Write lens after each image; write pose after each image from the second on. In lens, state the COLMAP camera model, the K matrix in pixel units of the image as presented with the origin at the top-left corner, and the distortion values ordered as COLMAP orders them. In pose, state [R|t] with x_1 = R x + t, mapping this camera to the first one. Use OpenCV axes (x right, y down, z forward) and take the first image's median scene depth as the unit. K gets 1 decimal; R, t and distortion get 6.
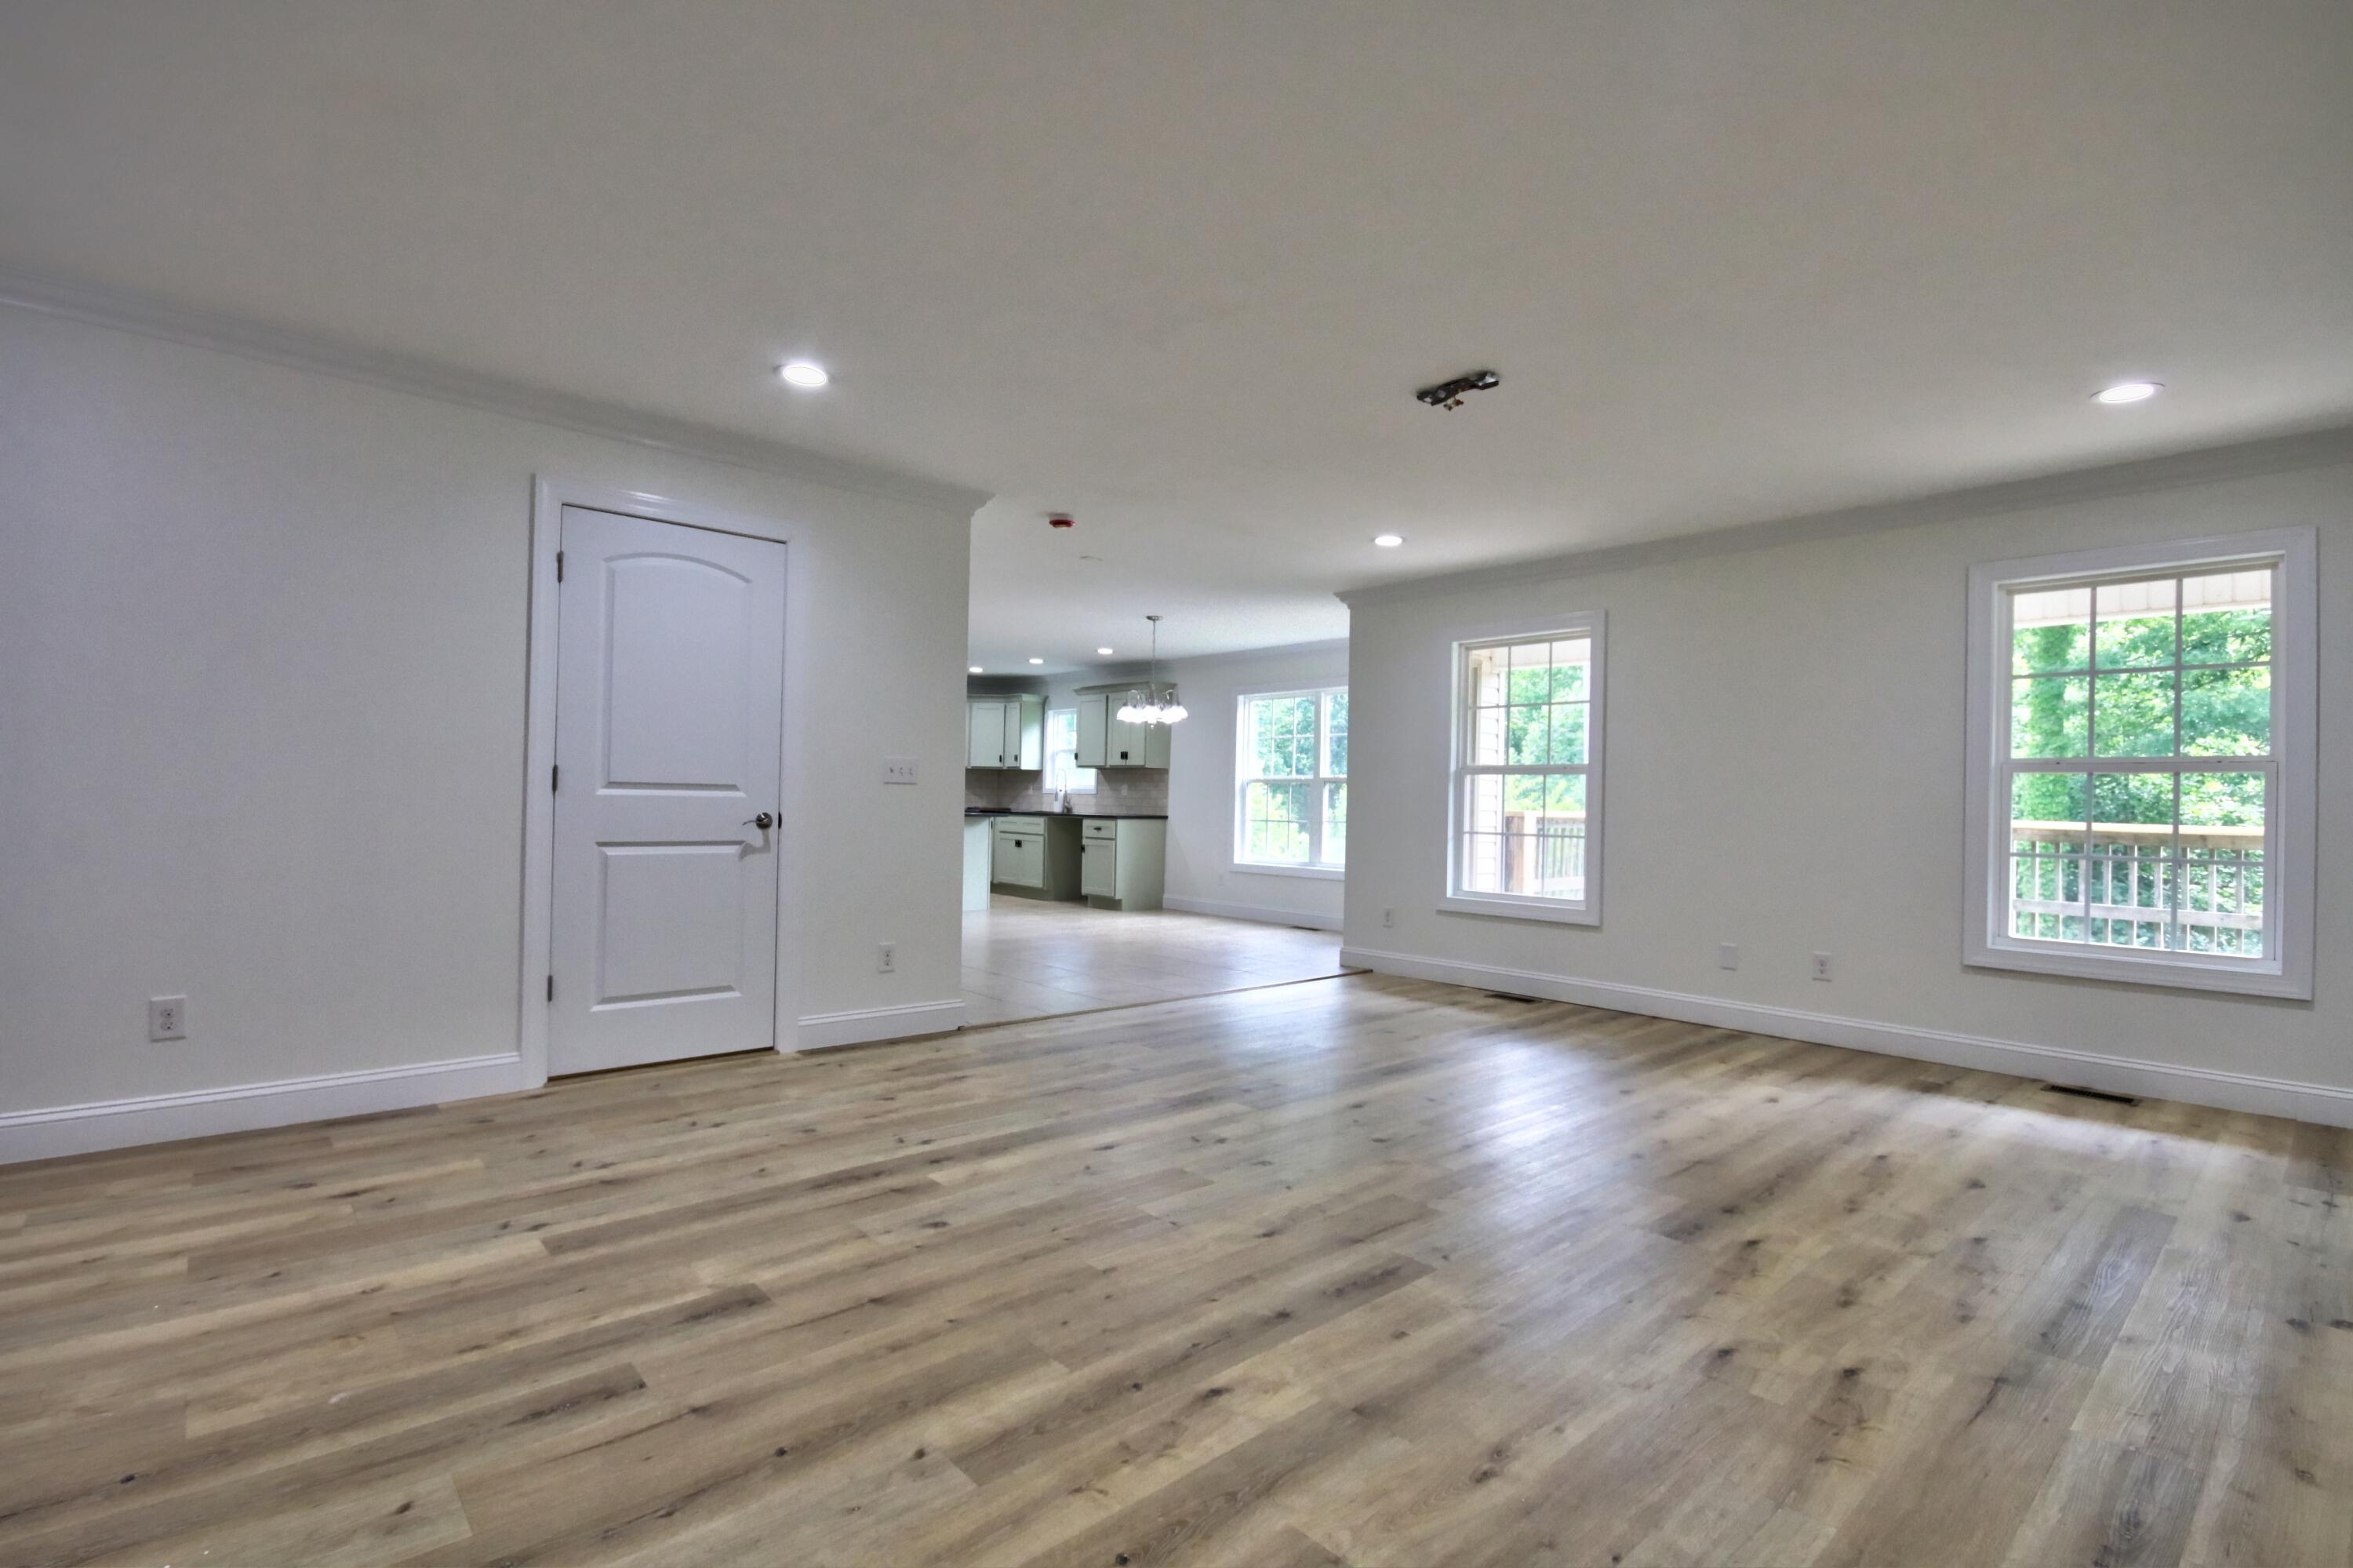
lens RADIAL K [[1081.1, 0, 1167.9], [0, 1081.1, 790.9], [0, 0, 1]] dist [-0.002842, 0.000014]
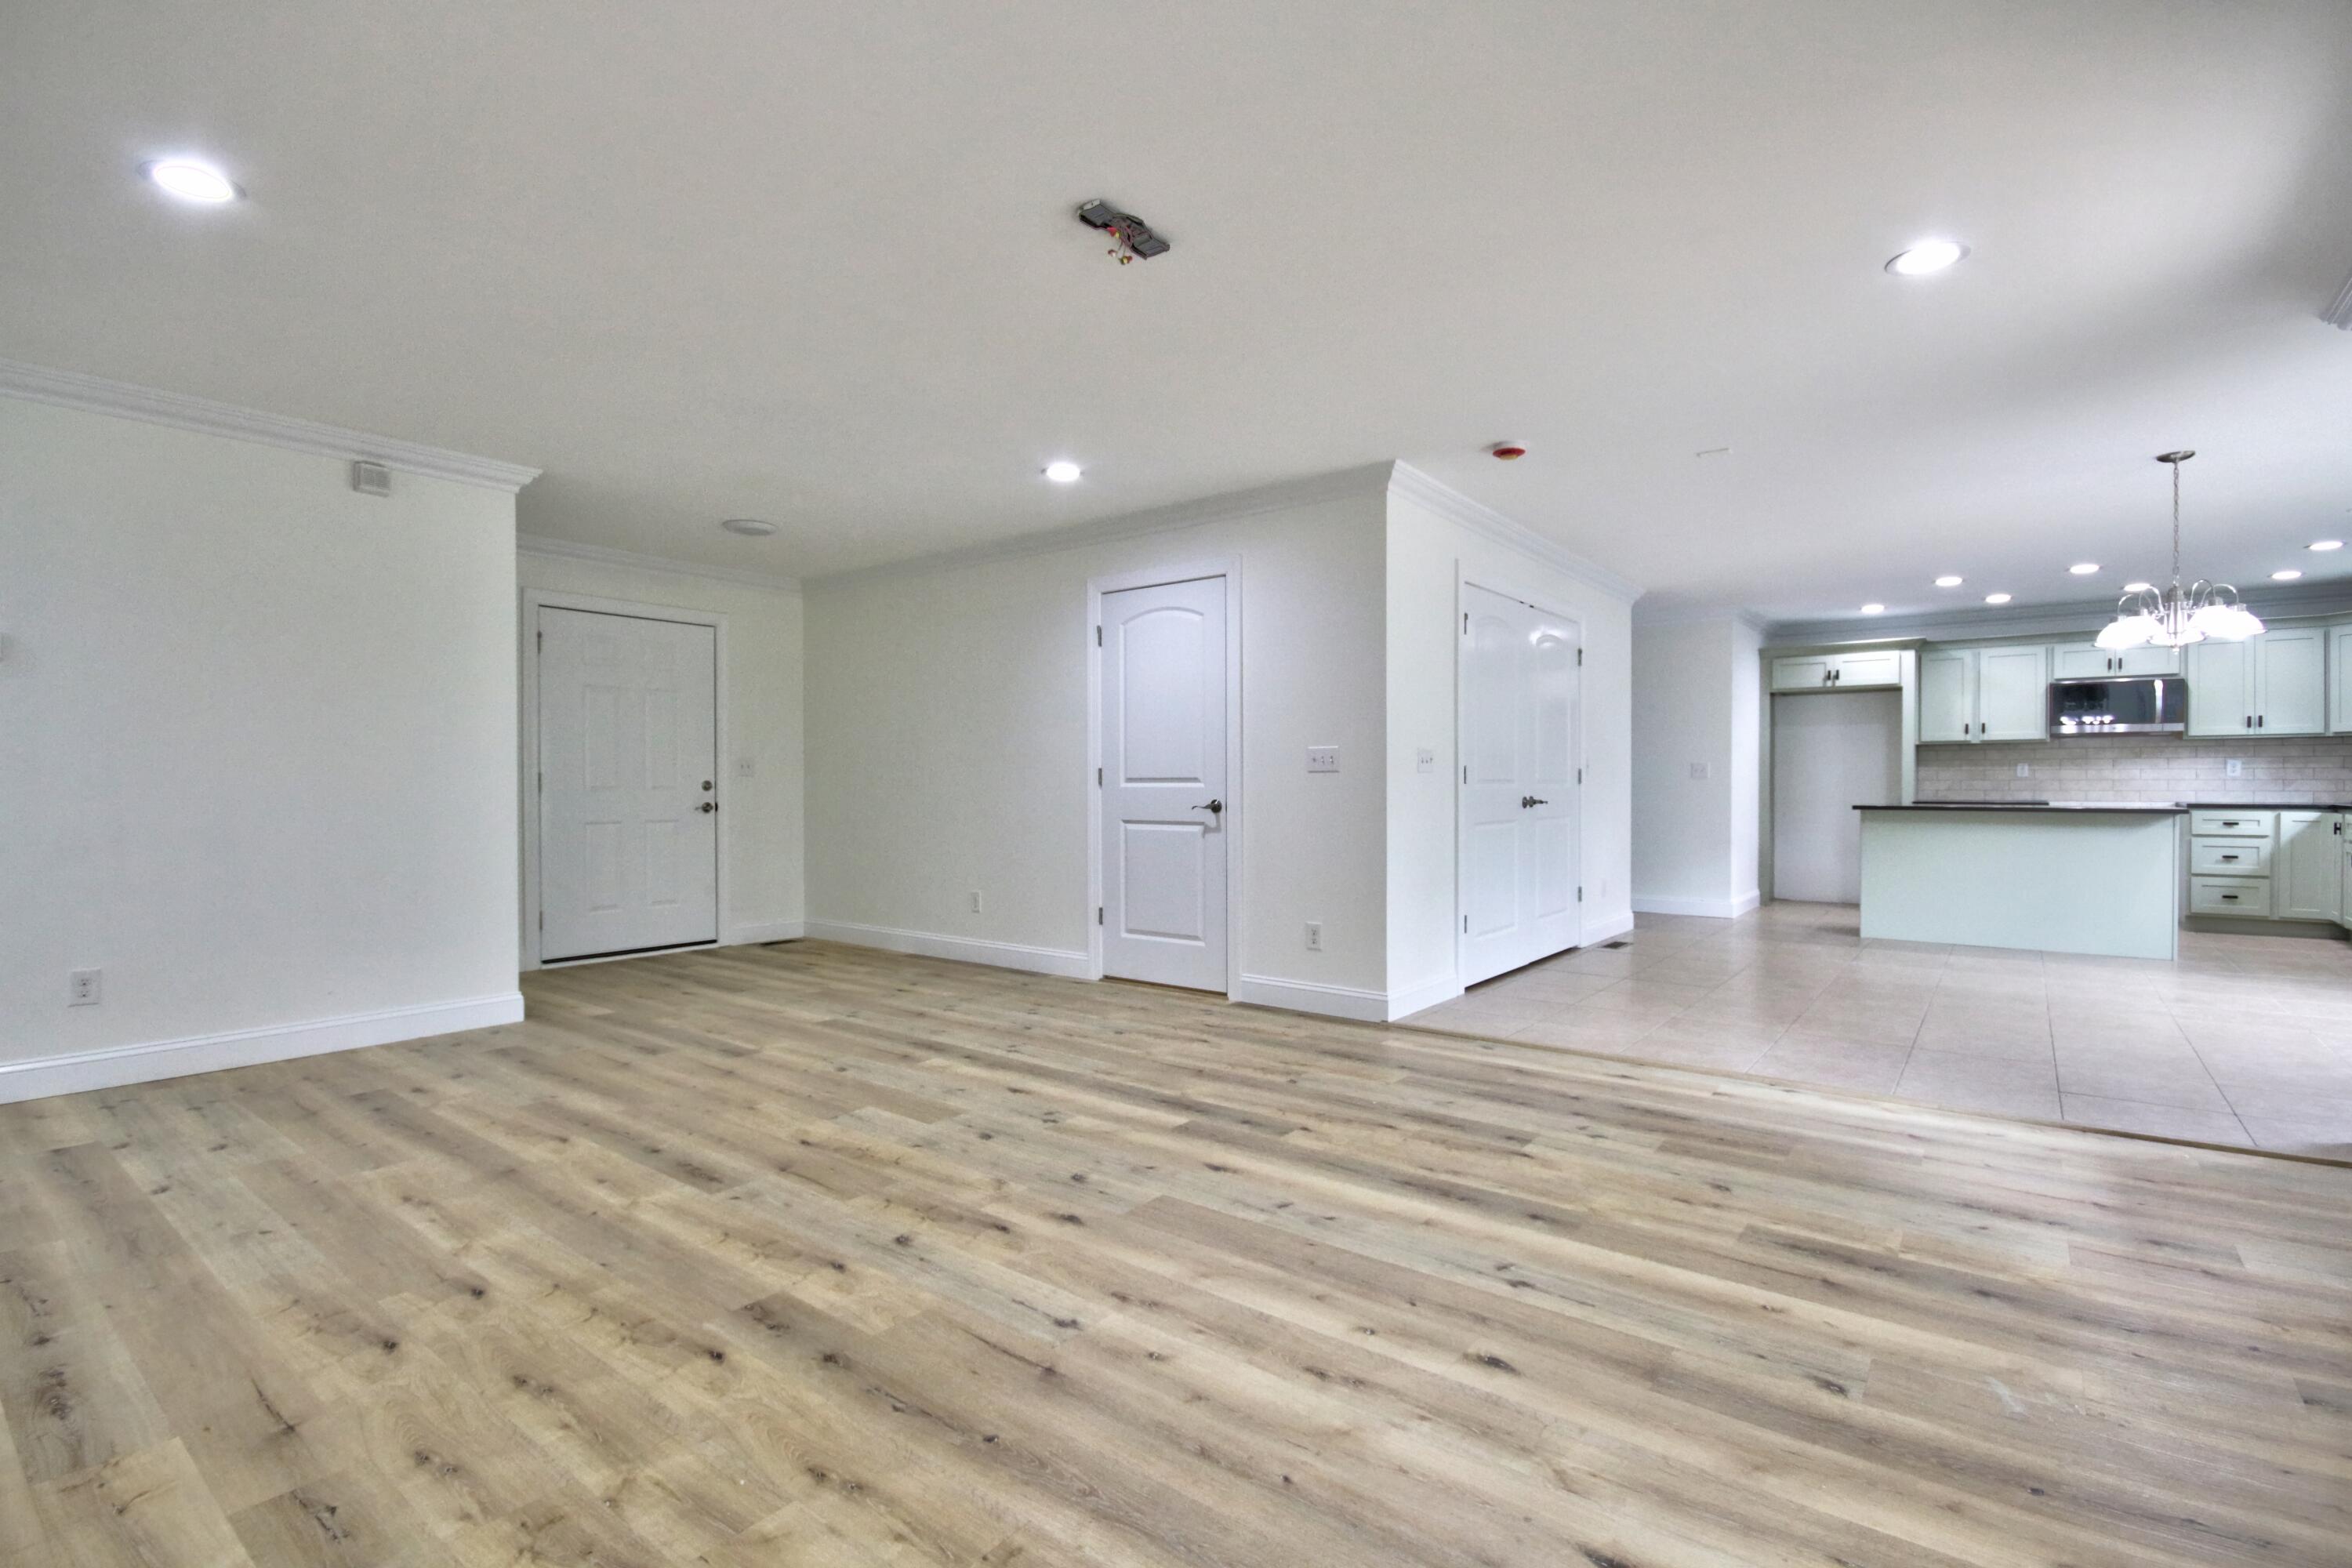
lens RADIAL K [[1081.3, 0, 1167.0], [0, 1081.3, 790.2], [0, 0, 1]] dist [-0.000926, -0.001575]
pose [[0.178804, -0.014659, -0.983776, 0.831020], [0.013376, 0.999833, -0.012467, 0.024263], [0.983794, -0.010930, 0.178970, 0.729238]]
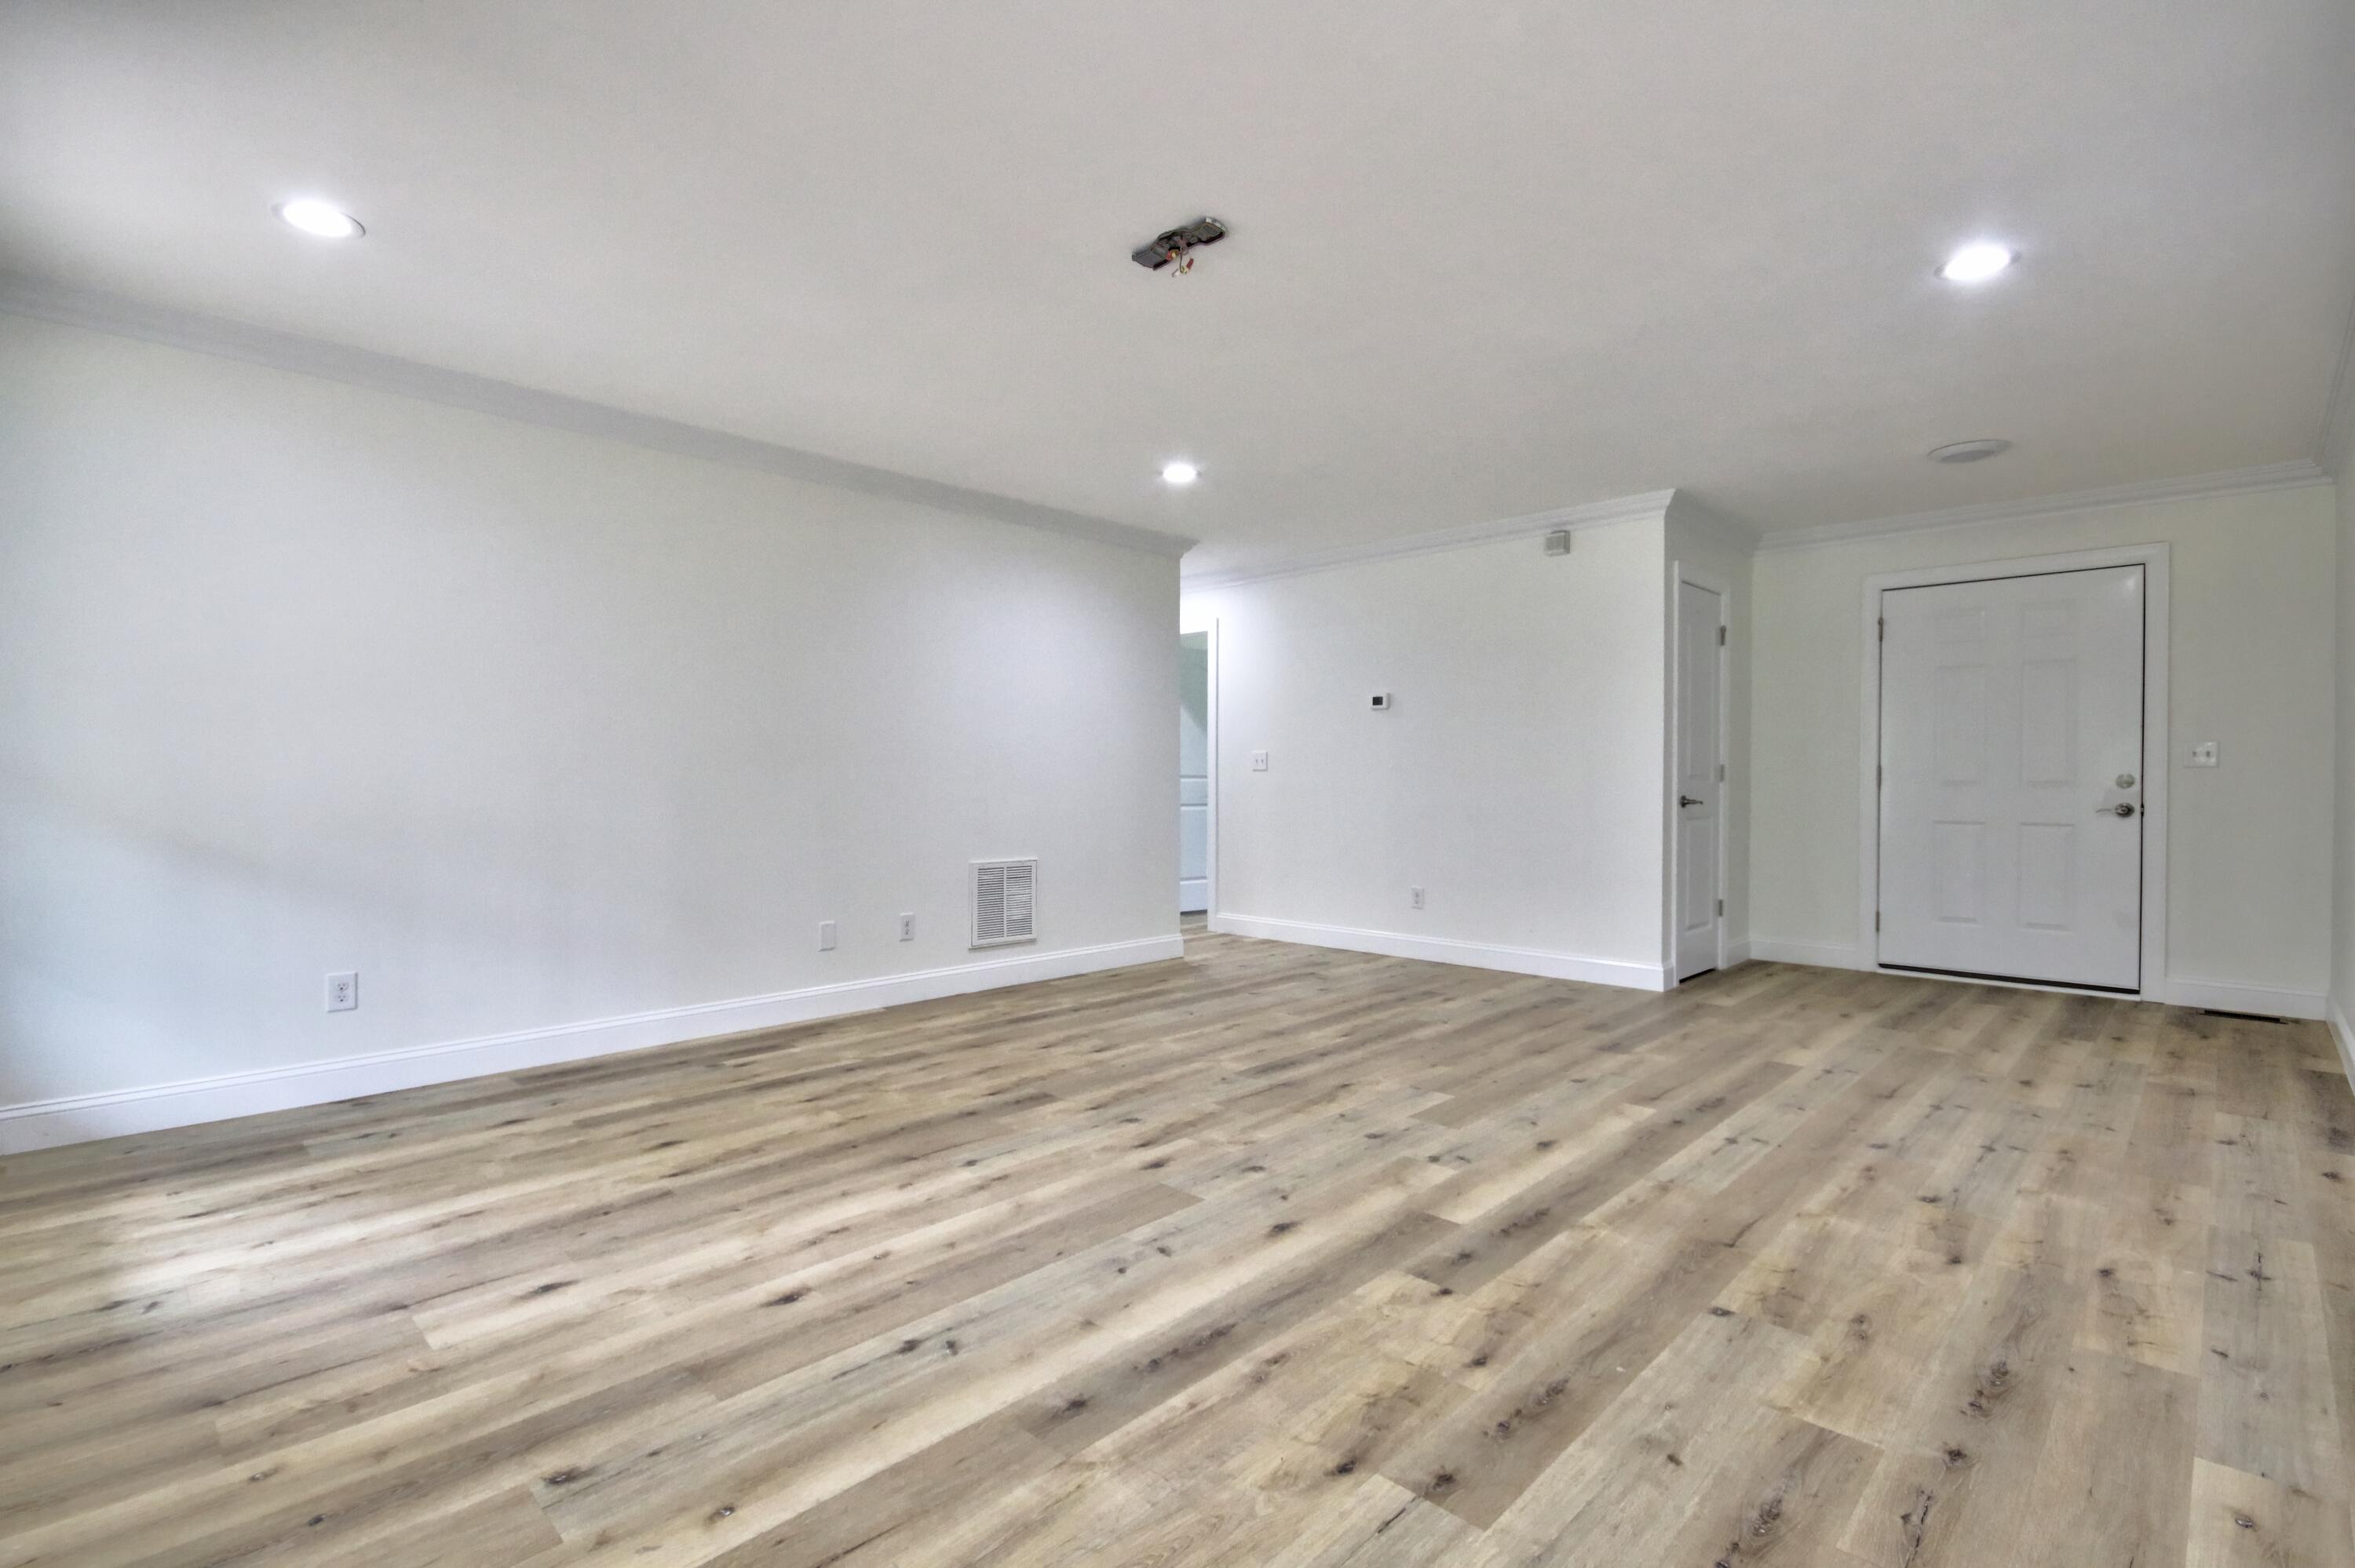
lens RADIAL K [[1082.5, 0, 1168.5], [0, 1082.5, 790.2], [0, 0, 1]] dist [-0.000926, -0.001575]
pose [[-0.997389, -0.021139, -0.069054, 0.262453], [-0.021309, 0.999771, 0.001728, 0.019220], [0.069002, 0.003195, -0.997611, 1.464640]]
